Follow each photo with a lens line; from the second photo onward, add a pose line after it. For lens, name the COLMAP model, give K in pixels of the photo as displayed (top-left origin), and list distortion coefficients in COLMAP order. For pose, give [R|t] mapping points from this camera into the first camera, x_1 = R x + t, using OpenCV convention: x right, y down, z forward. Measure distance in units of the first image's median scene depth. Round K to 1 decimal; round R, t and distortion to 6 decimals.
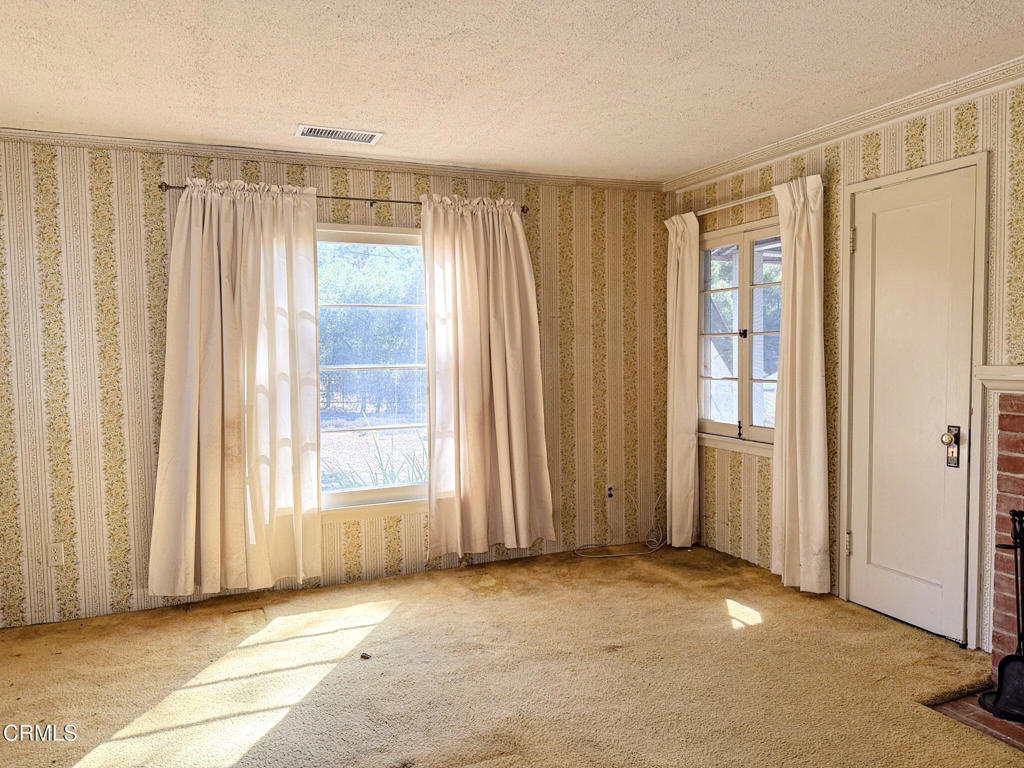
lens RADIAL K [[713.5, 0, 509.7], [0, 713.5, 389.4], [0, 0, 1]] dist [0.053304, -0.082585]
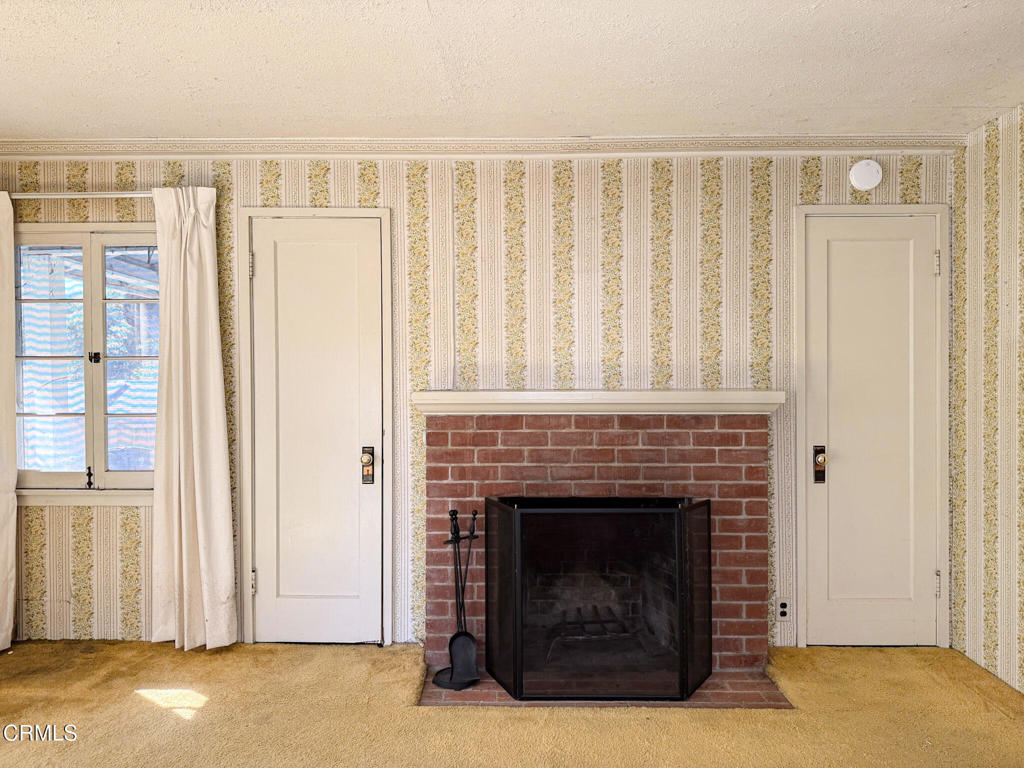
lens RADIAL K [[713.5, 0, 513.0], [0, 713.5, 386.6], [0, 0, 1]] dist [0.053304, -0.082585]
pose [[0.419011, -0.002876, 0.907977, -0.242428], [0.047188, 0.998713, -0.018613, -0.009282], [-0.906754, 0.050645, 0.418607, 0.274172]]
